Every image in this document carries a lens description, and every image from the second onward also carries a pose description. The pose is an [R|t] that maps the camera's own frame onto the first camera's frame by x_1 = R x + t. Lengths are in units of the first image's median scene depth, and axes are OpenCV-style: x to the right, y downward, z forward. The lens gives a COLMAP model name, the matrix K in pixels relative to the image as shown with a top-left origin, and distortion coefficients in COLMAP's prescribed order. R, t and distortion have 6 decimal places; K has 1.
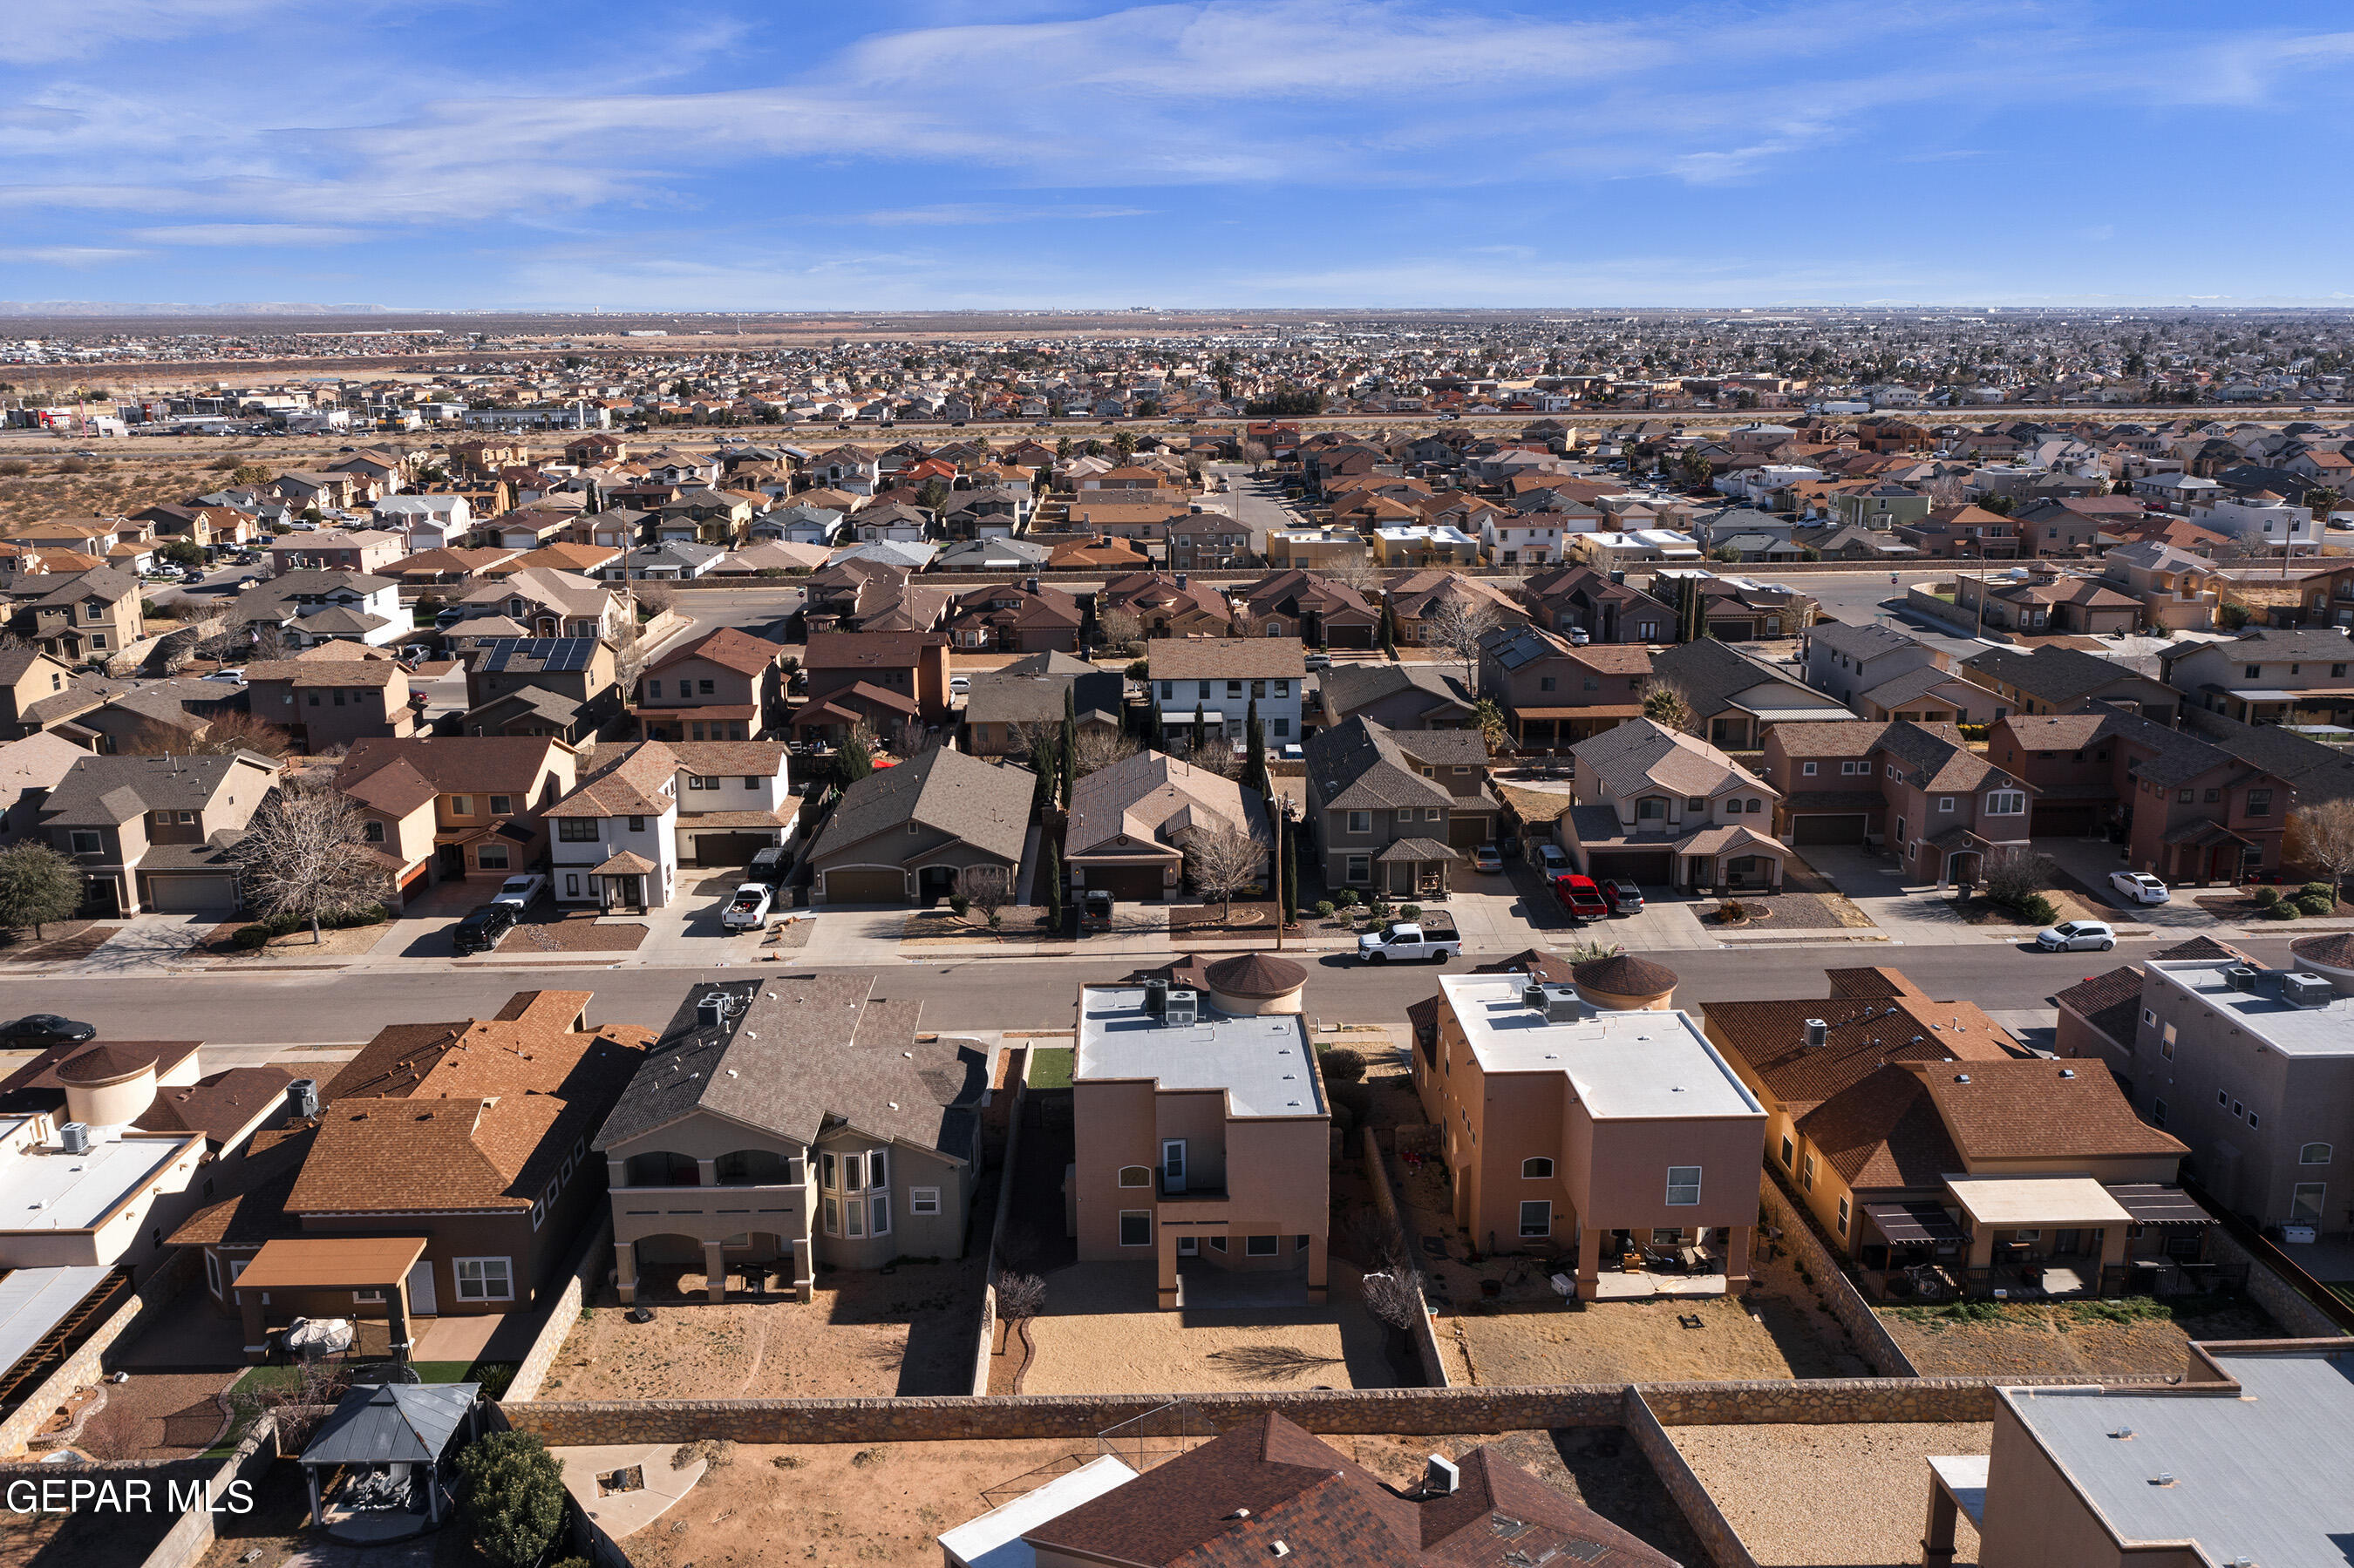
lens RADIAL K [[1887.3, 0, 1173.5], [0, 1887.3, 766.1], [0, 0, 1]] dist [-0.002051, 0.001213]
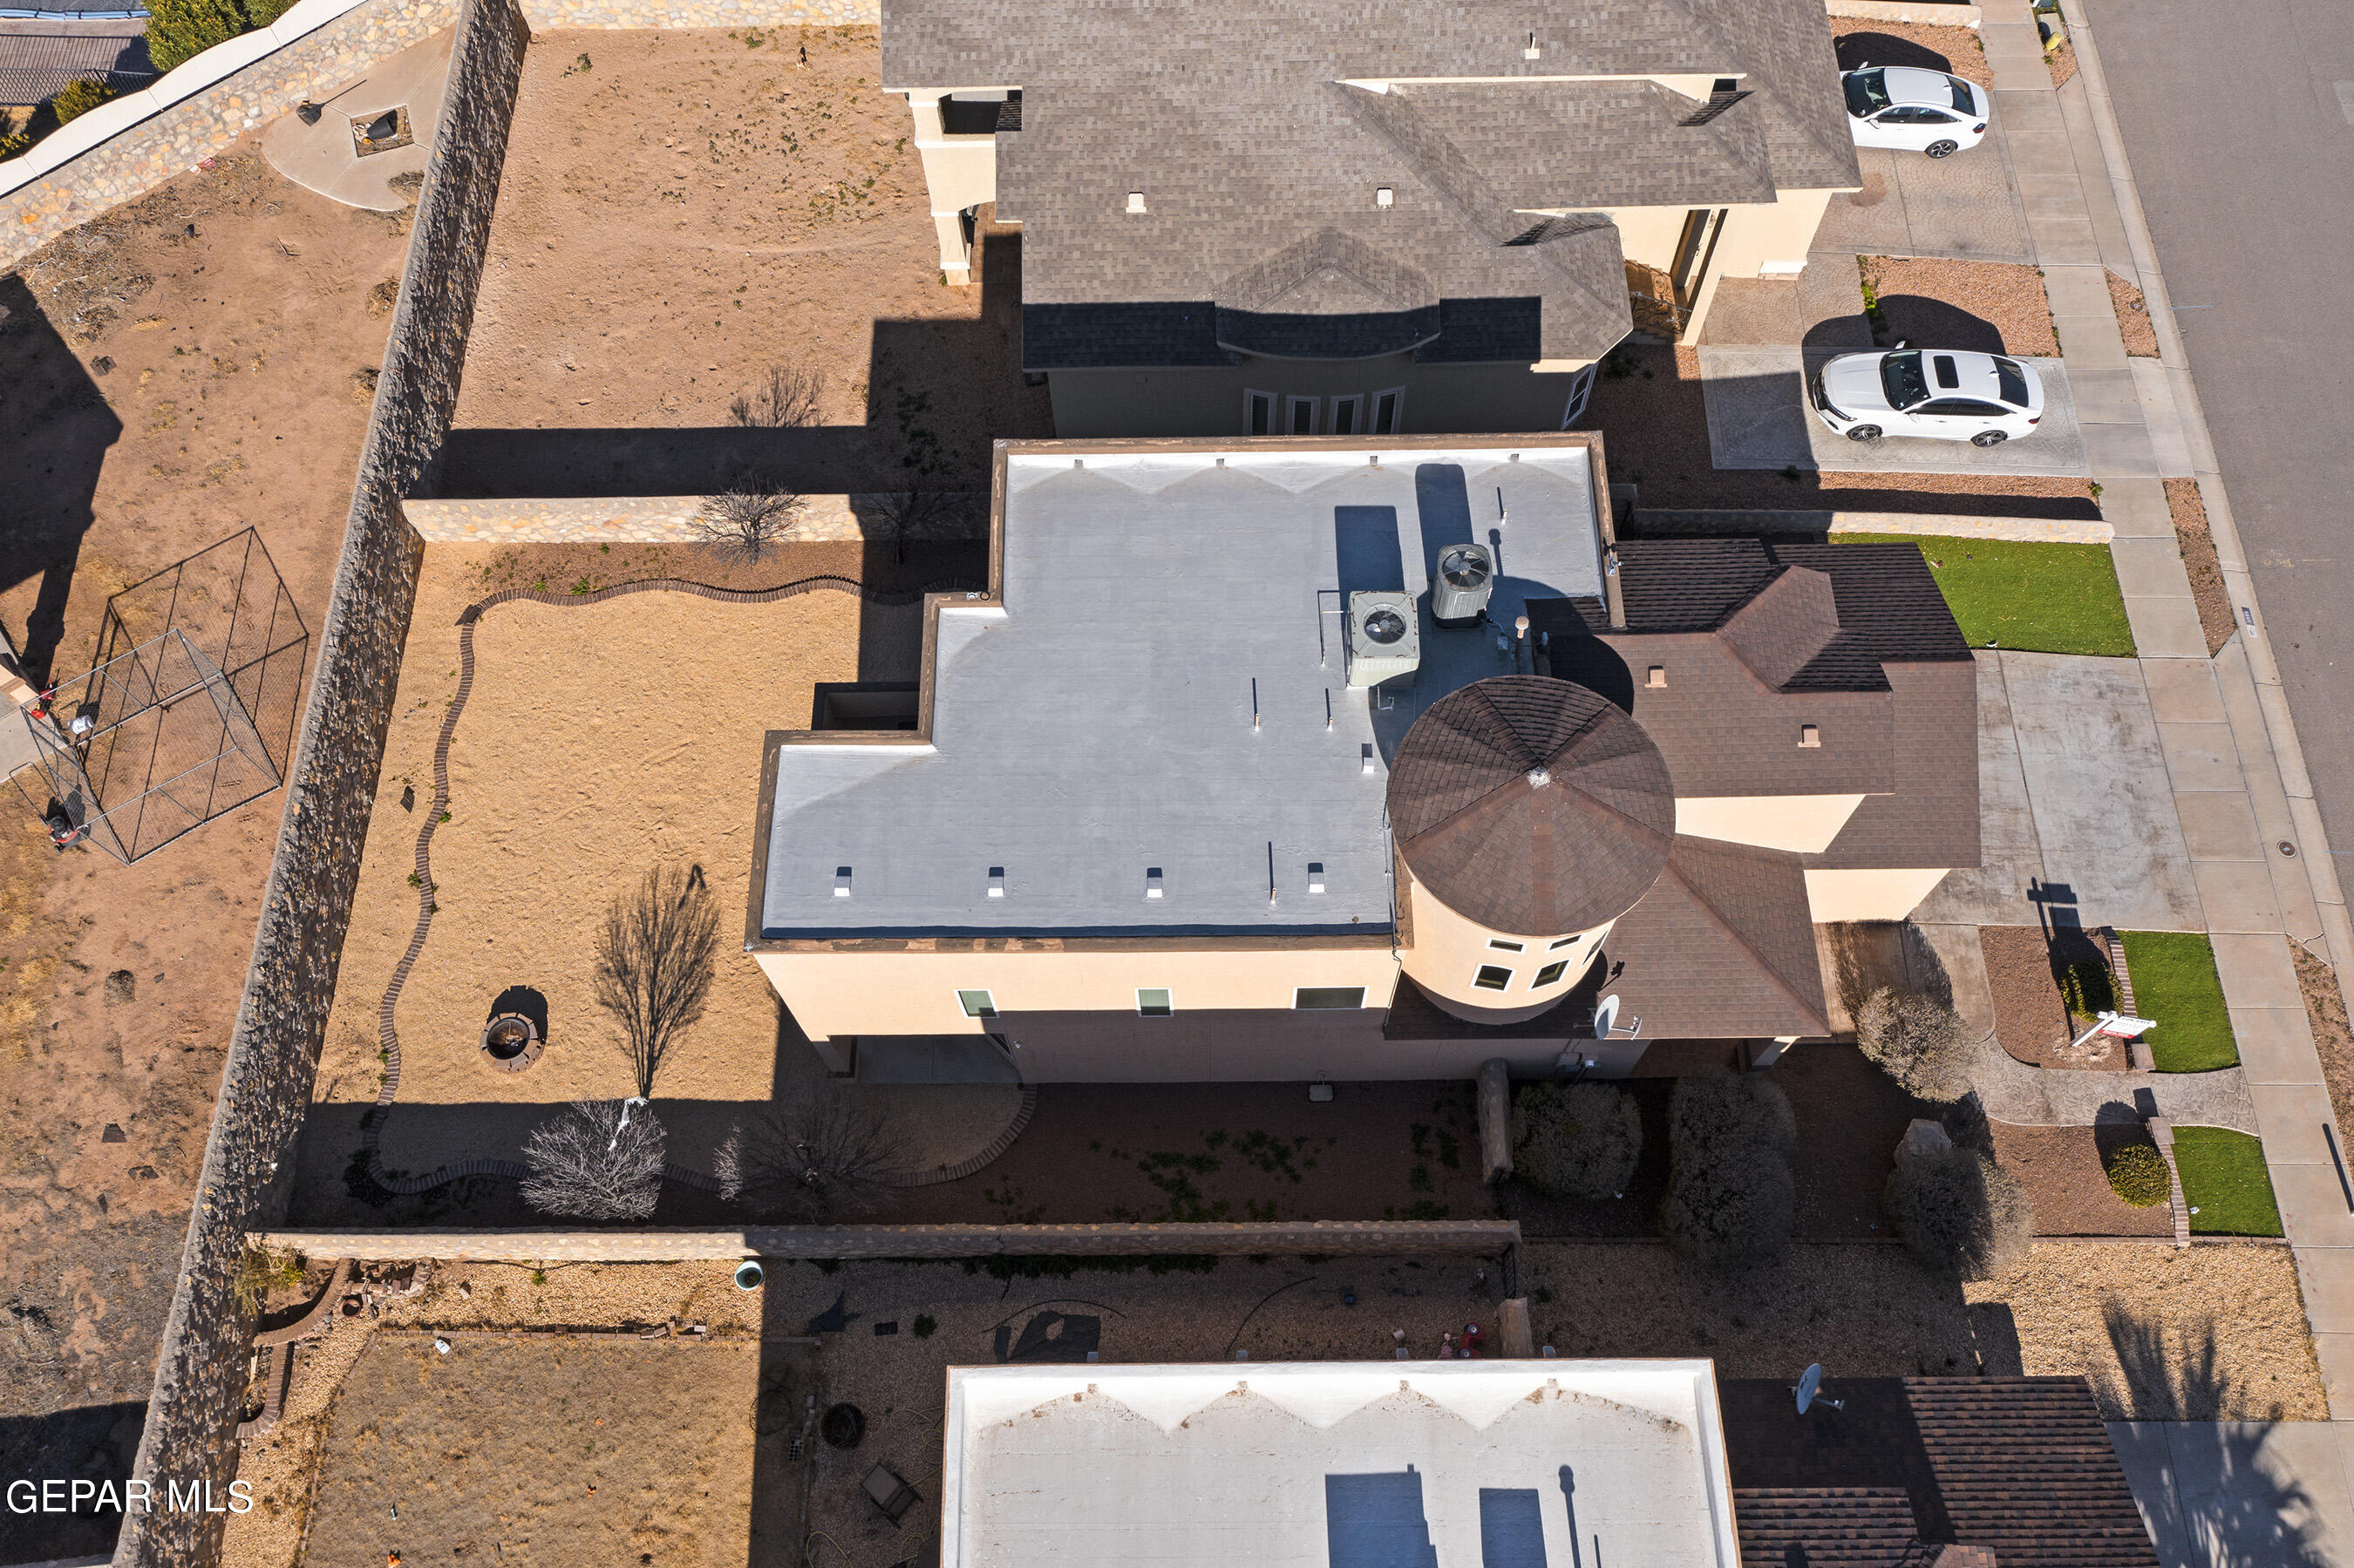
lens RADIAL K [[1845.1, 0, 1177.0], [0, 1845.1, 784.0], [0, 0, 1]] dist [0.001785, -0.002625]
pose [[-0.026124, 0.908505, -0.417057, 0.213333], [-0.216600, 0.402144, 0.889587, -0.213952], [0.975911, 0.113574, 0.186277, 0.982541]]
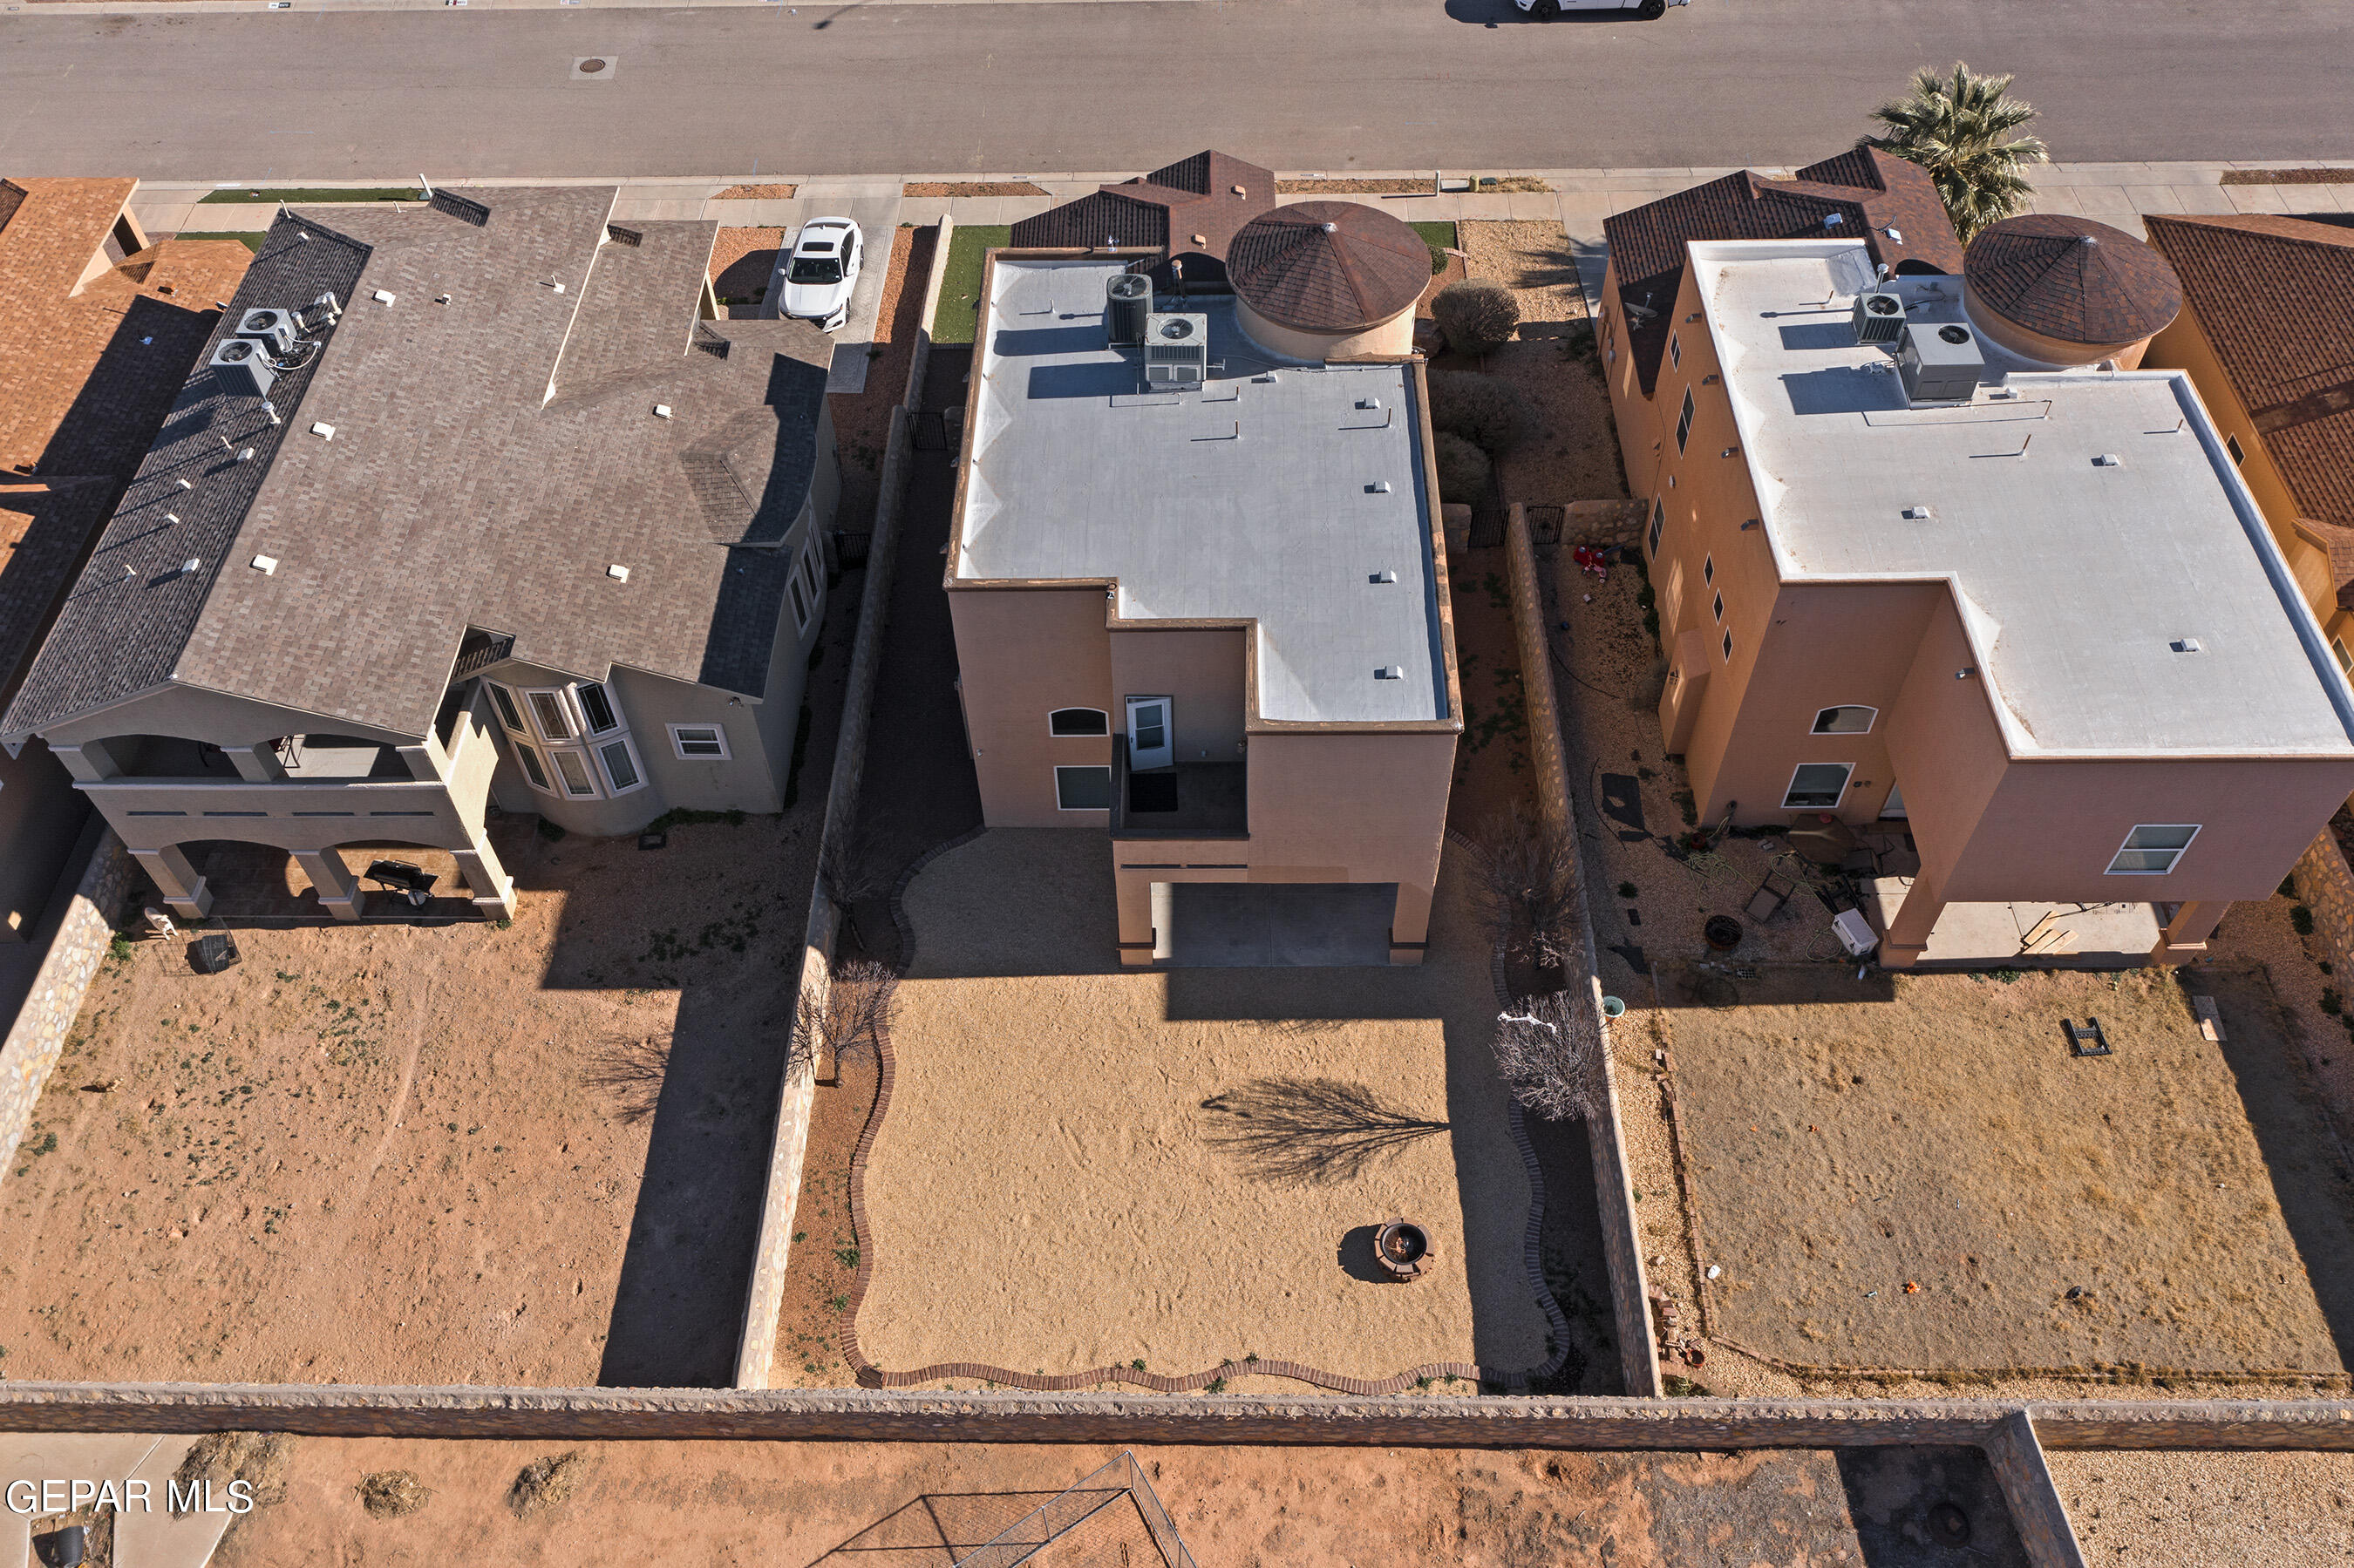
lens RADIAL K [[1886.1, 0, 1177.0], [0, 1886.1, 784.0], [0, 0, 1]] dist [-0.005756, 0.011936]
pose [[0.999328, 0.022138, -0.029209, 0.023785], [-0.000047, 0.797734, 0.603010, -0.092248], [0.036651, -0.602604, 0.797199, 0.583415]]
